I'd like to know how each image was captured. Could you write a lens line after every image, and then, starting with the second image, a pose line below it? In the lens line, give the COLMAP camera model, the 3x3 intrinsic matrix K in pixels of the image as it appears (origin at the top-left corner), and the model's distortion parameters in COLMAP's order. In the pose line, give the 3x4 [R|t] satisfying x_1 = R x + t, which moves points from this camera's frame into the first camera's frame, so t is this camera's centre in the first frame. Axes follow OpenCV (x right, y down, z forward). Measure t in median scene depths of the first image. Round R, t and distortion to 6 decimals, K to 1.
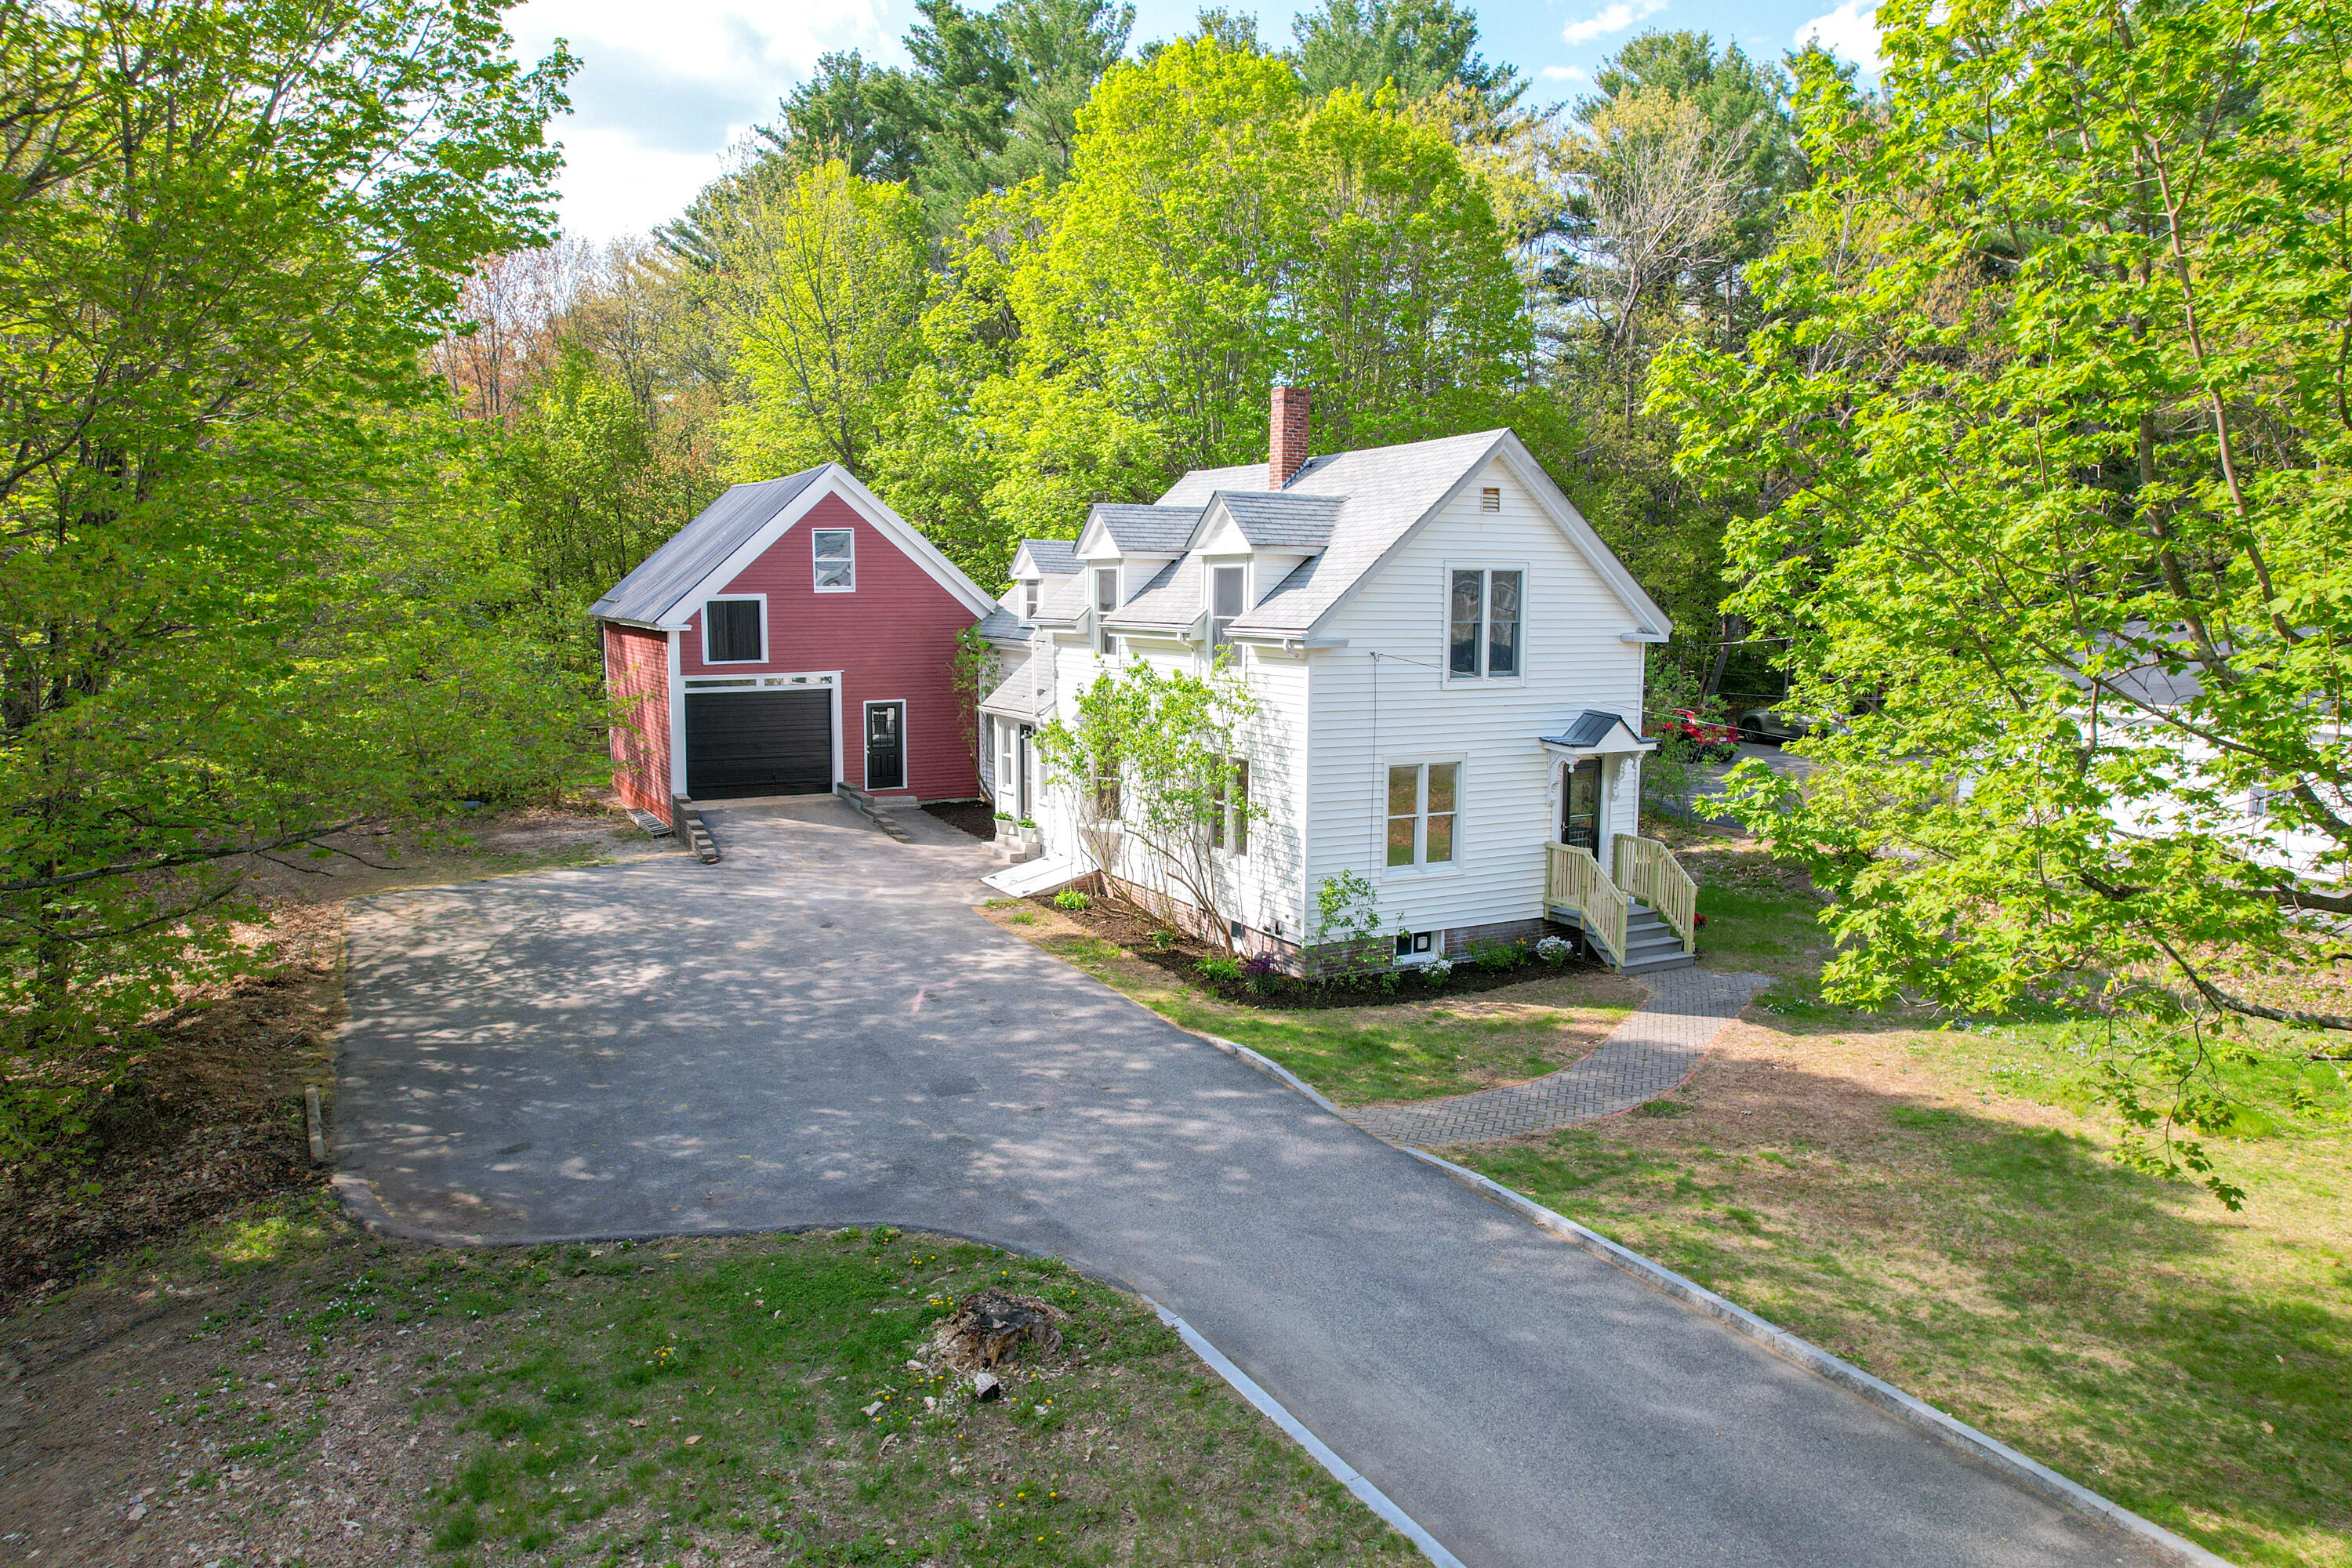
lens RADIAL K [[1530.4, 0, 1161.9], [0, 1530.4, 774.5], [0, 0, 1]] dist [-0.079545, 0.061670]
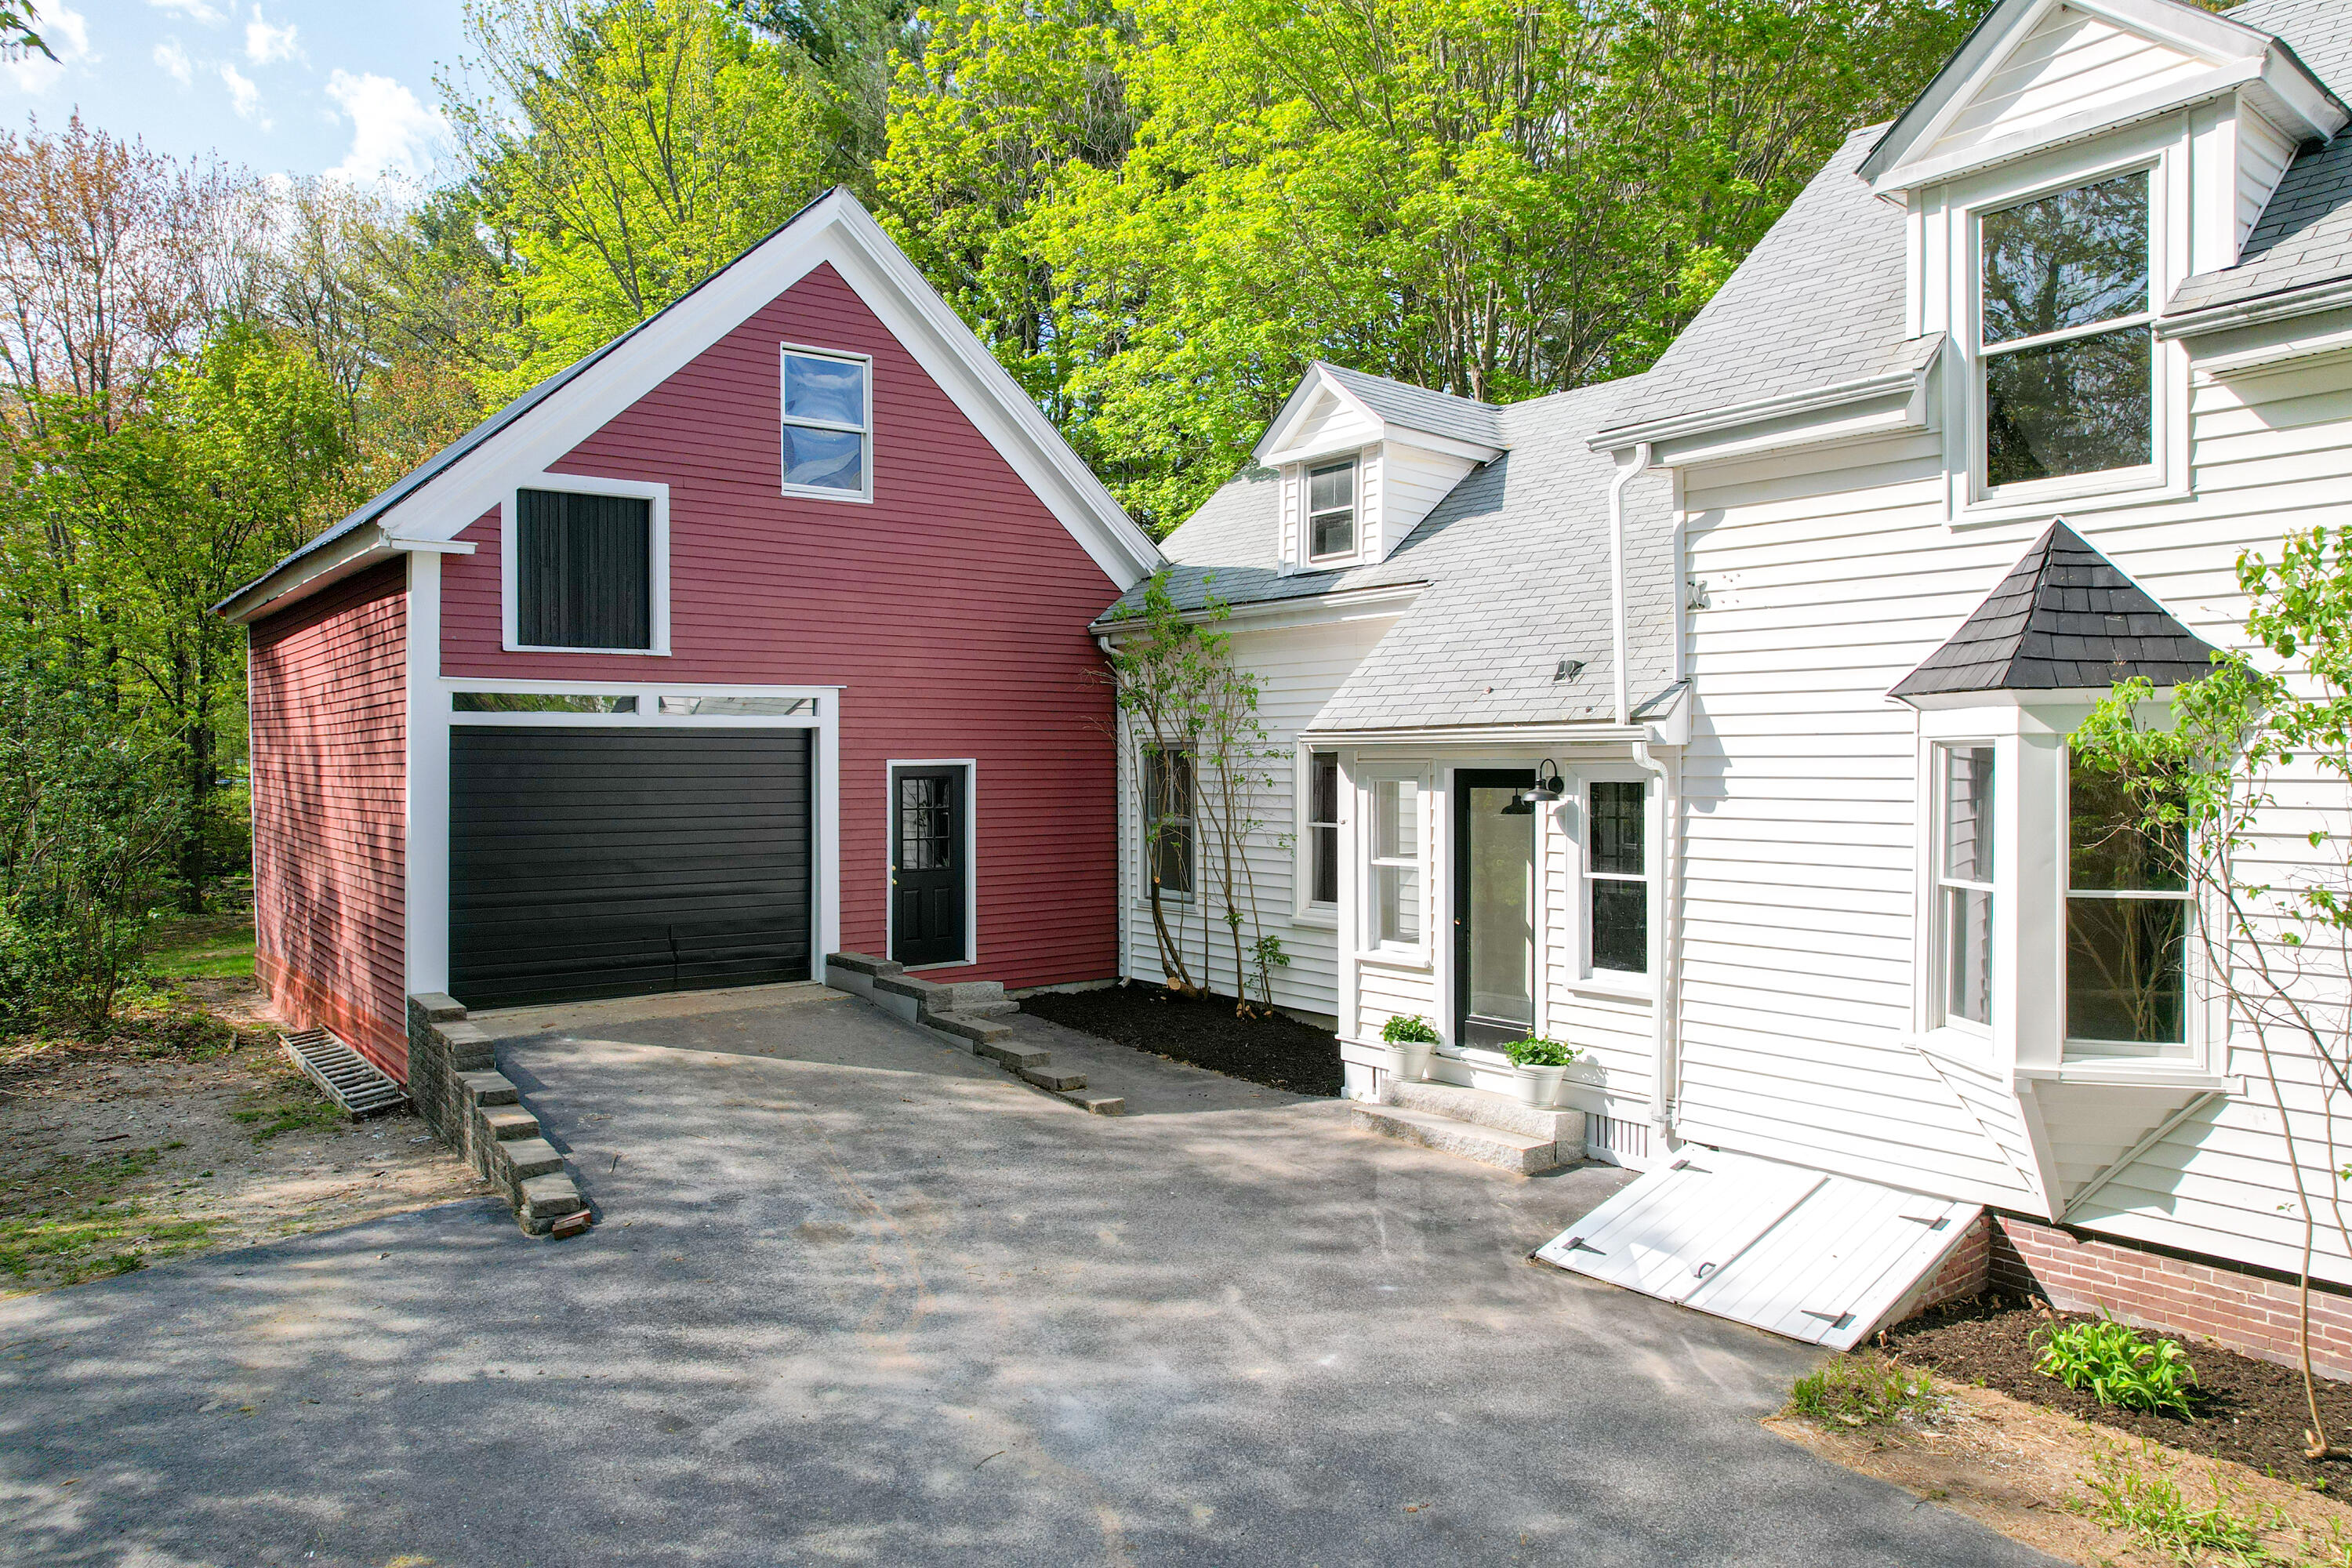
lens RADIAL K [[1503.9, 0, 1162.7], [0, 1503.9, 776.7], [0, 0, 1]] dist [-0.078977, 0.065867]
pose [[0.983332, -0.008446, 0.181620, -0.255789], [0.028447, 0.993765, -0.107802, 0.004813], [-0.179577, 0.111172, 0.977442, 0.754473]]
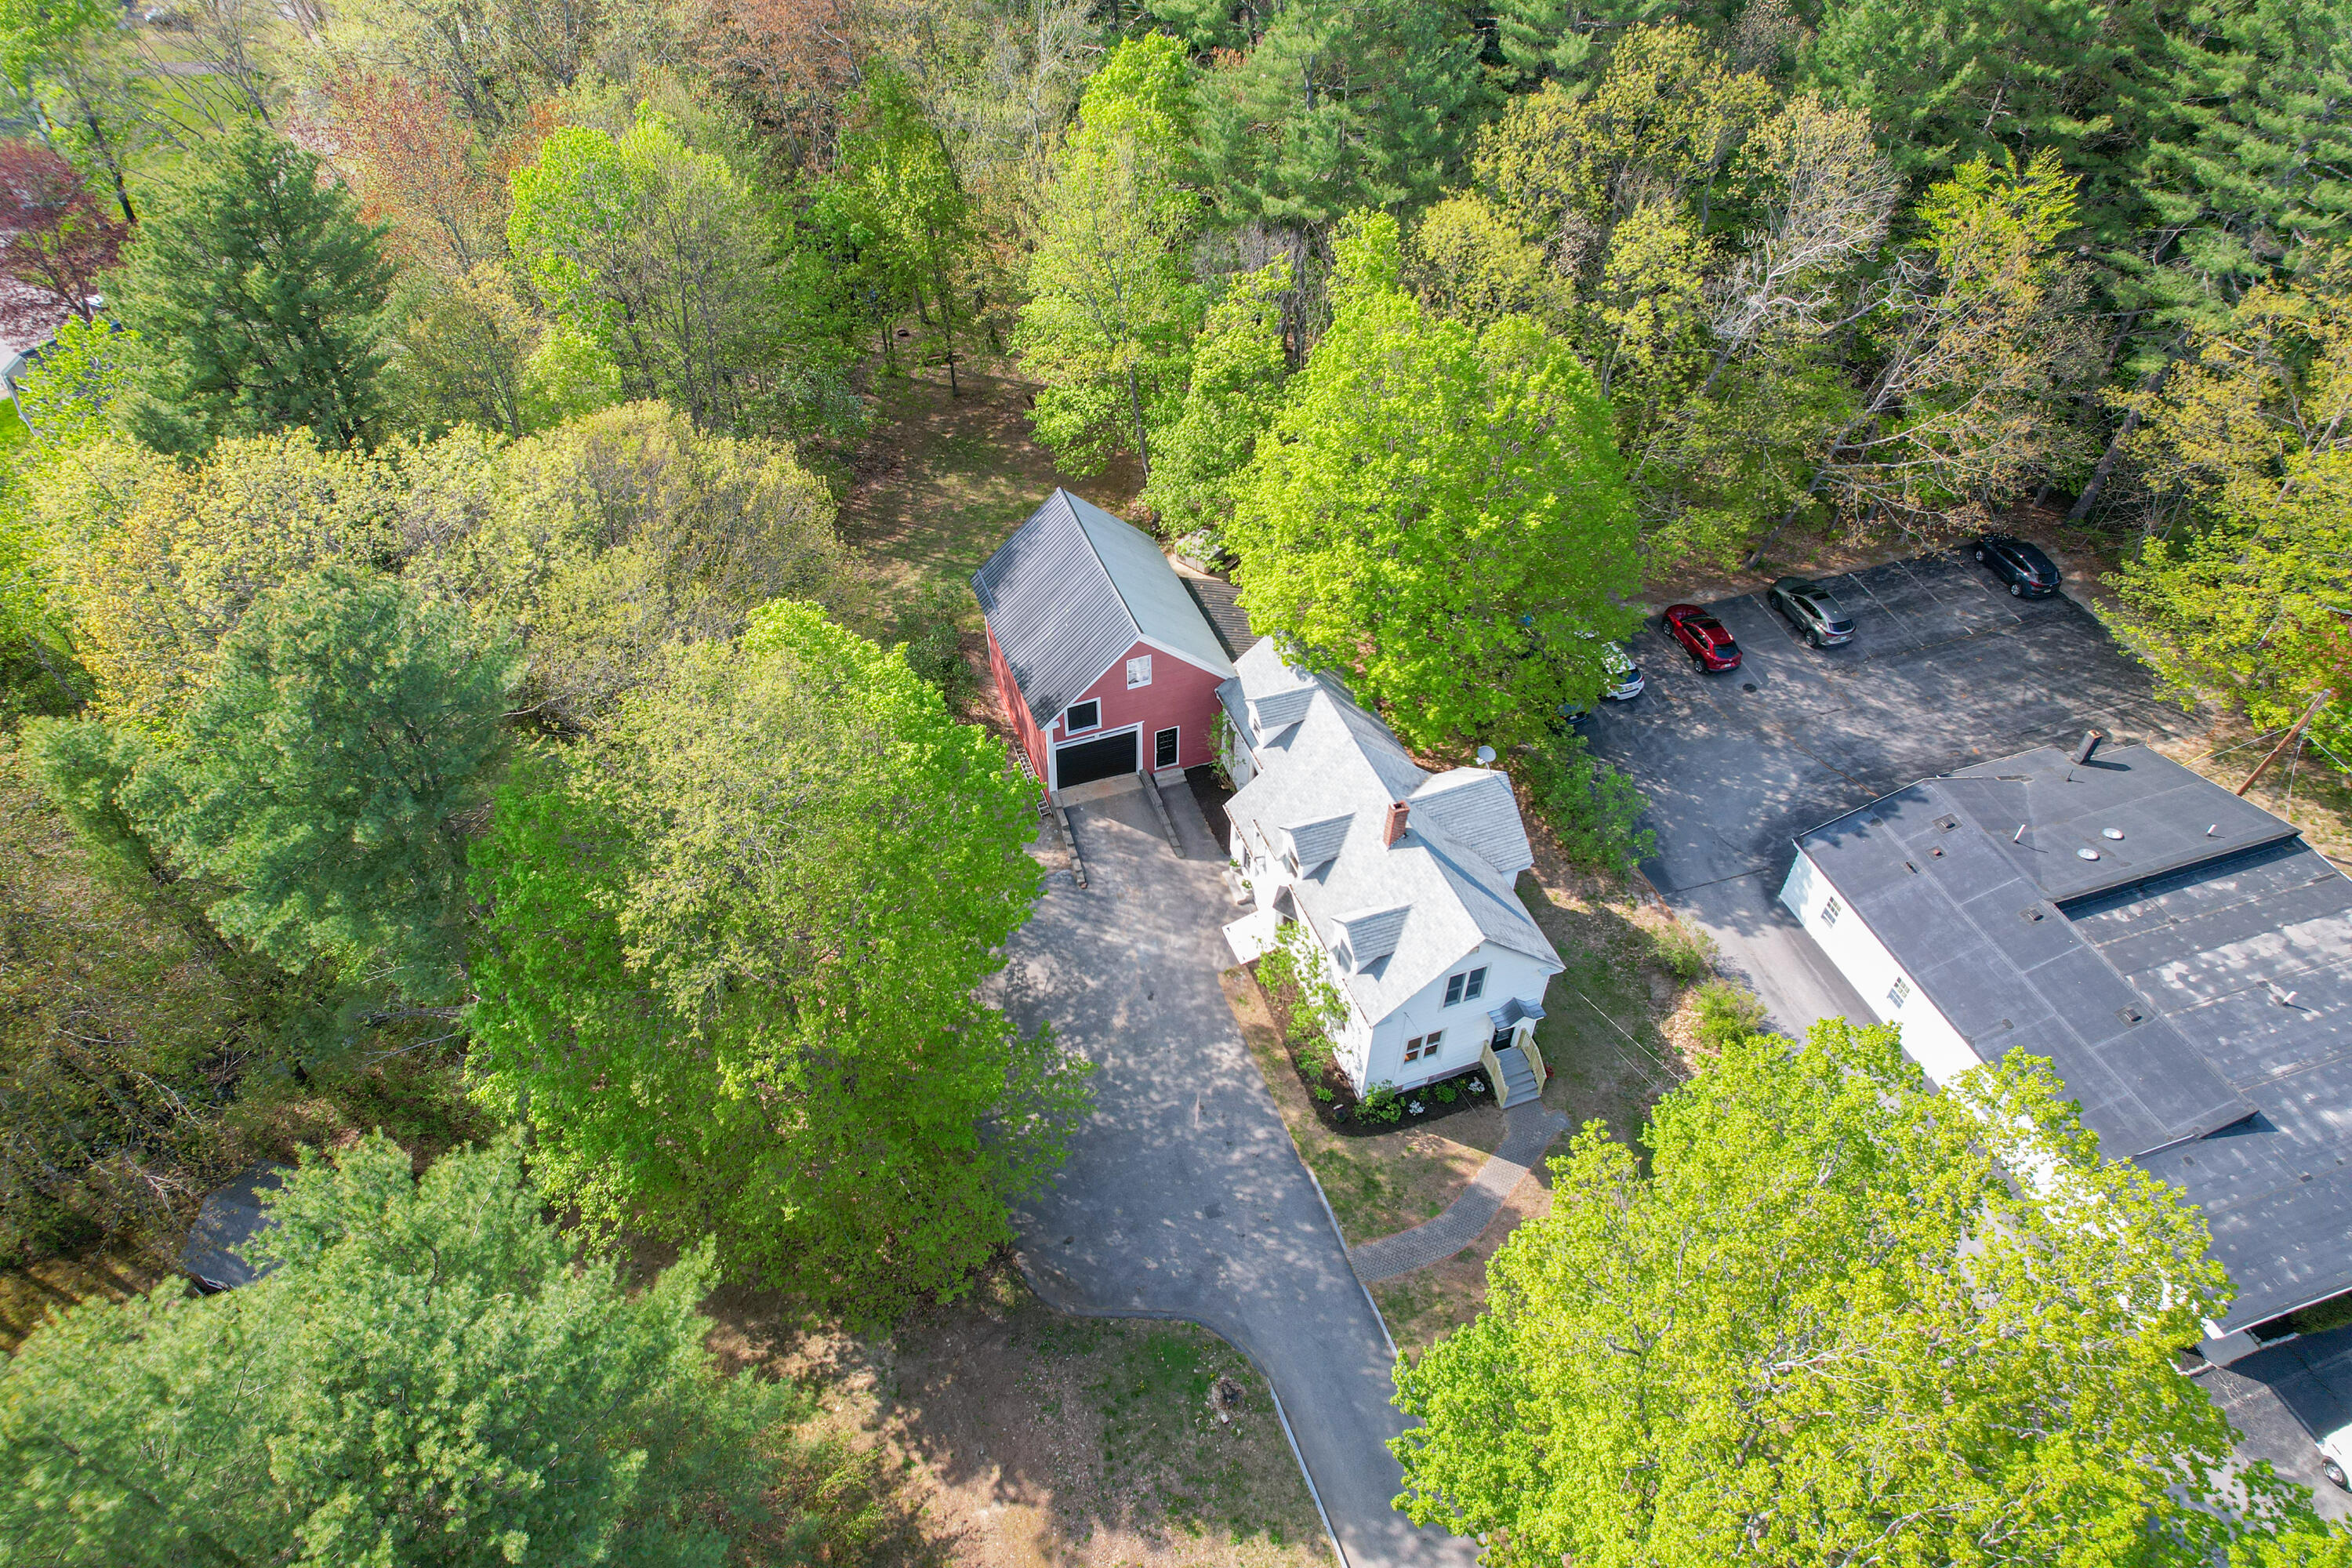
lens RADIAL K [[1480.6, 0, 1137.0], [0, 1480.6, 787.1], [0, 0, 1]] dist [-0.070403, 0.000351]
pose [[0.988118, 0.103050, -0.114030, -0.028448], [-0.012556, 0.793564, 0.608357, -1.300541], [0.153181, -0.599697, 0.785429, -0.429415]]
